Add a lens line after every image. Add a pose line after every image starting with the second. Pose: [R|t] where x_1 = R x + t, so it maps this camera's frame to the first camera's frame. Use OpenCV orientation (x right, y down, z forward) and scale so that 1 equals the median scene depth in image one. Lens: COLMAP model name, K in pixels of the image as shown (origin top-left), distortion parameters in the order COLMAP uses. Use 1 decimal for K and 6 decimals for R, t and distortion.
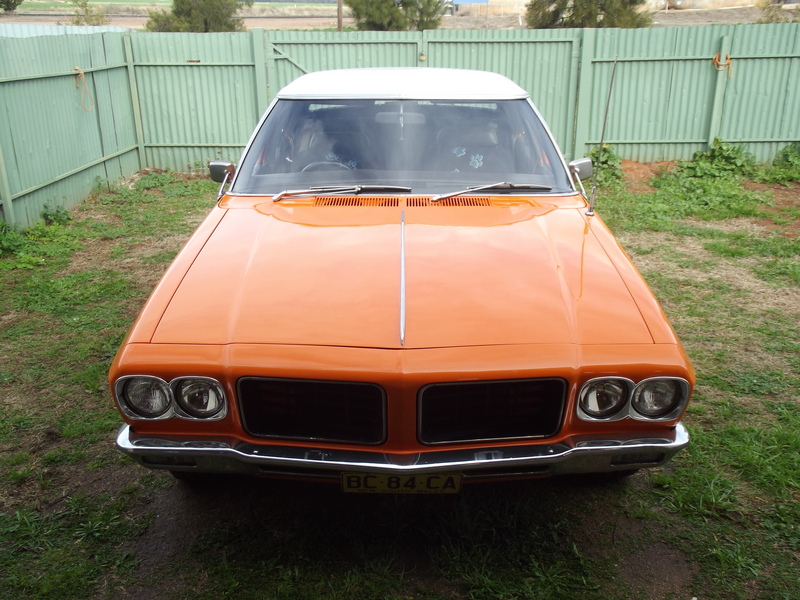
lens RADIAL K [[822.2, 0, 402.8], [0, 822.2, 300.8], [0, 0, 1]] dist [0.048234, 0.000000]
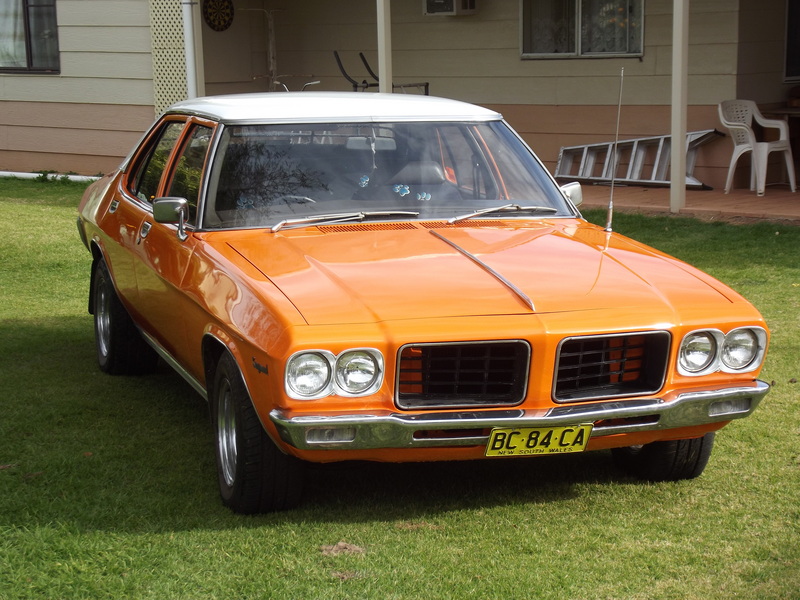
lens RADIAL K [[1900.1, 0, 398.3], [0, 1900.1, 299.8], [0, 0, 1]] dist [0.833211, 0.000000]
pose [[0.946388, -0.037836, 0.320808, -0.718394], [0.097043, 0.980544, -0.170636, 0.329031], [-0.308110, 0.192620, 0.931647, -0.989024]]
